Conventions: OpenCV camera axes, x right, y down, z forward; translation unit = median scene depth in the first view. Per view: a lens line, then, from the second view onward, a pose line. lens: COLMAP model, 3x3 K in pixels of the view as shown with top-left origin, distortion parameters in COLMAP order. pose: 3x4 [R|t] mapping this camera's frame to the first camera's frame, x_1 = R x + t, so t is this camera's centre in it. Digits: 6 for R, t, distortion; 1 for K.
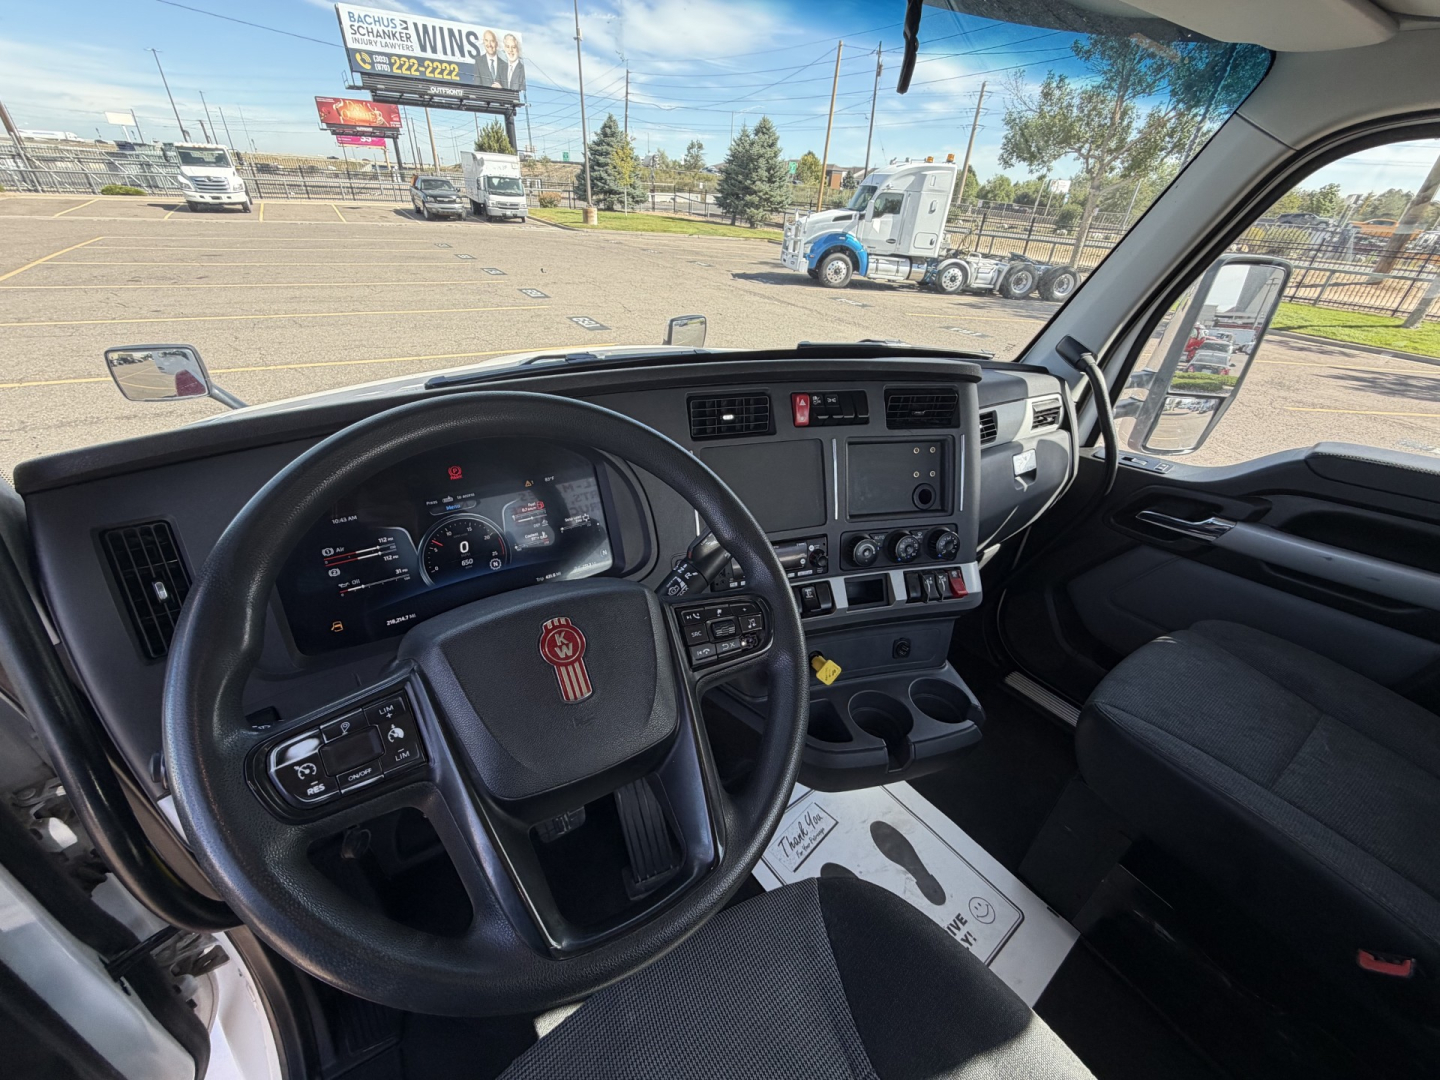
lens RADIAL K [[572.7, 0, 713.5], [0, 572.7, 538.5], [0, 0, 1]] dist [-0.001500, 0.000157]
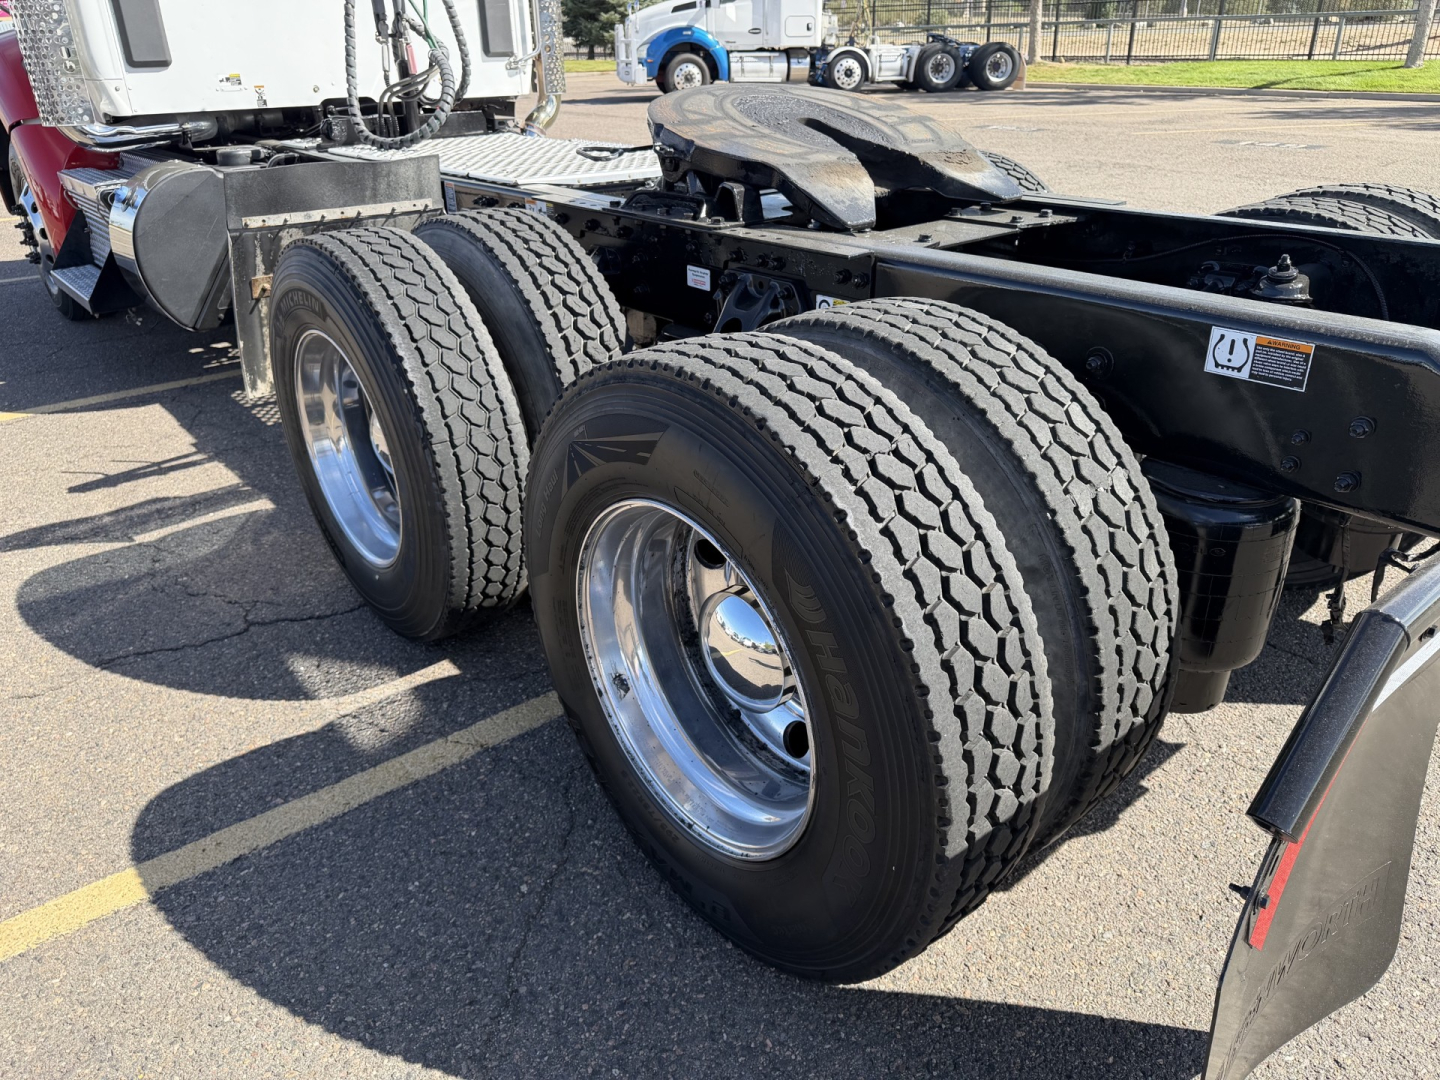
lens RADIAL K [[1028.0, 0, 724.6], [0, 1028.0, 528.4], [0, 0, 1]] dist [-0.006886, -0.000963]
pose [[0.990649, -0.123927, 0.057071, 0.119845], [0.128801, 0.987432, -0.091592, 0.233554], [-0.045003, 0.098087, 0.994160, -0.254276]]
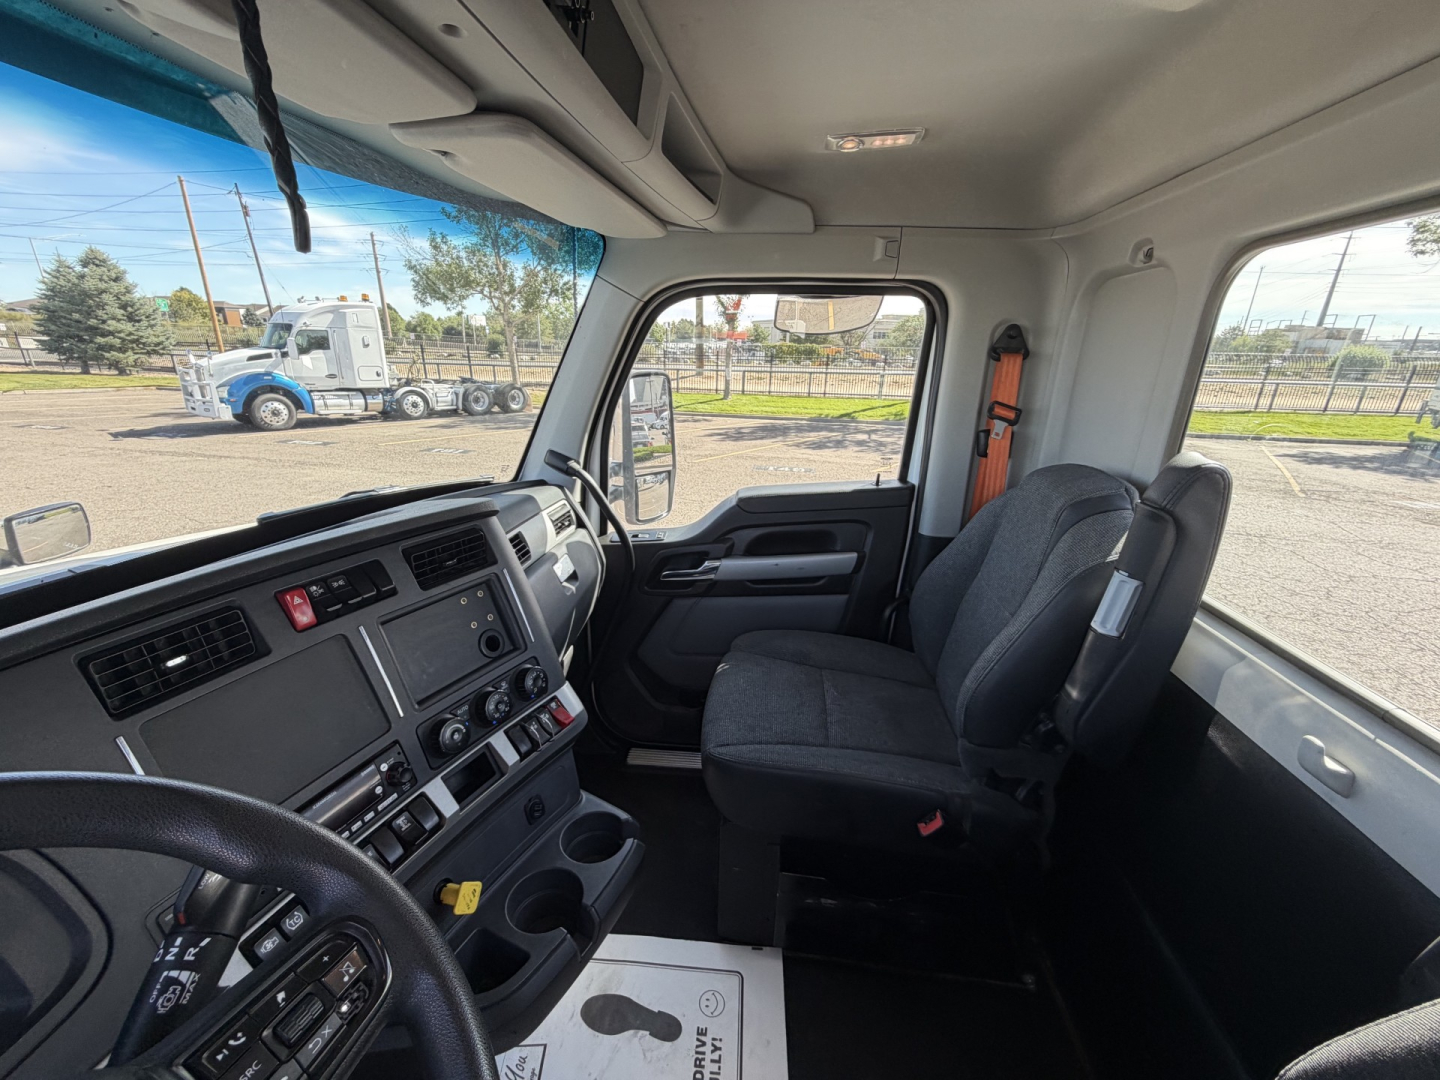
lens RADIAL K [[572.7, 0, 713.5], [0, 572.7, 538.5], [0, 0, 1]] dist [-0.001500, 0.000157]
pose [[0.664598, -0.278898, 0.693199, 0.001125], [0.403443, 0.914813, -0.018736, -0.004483], [-0.628922, 0.292119, 0.720503, 0.004726]]
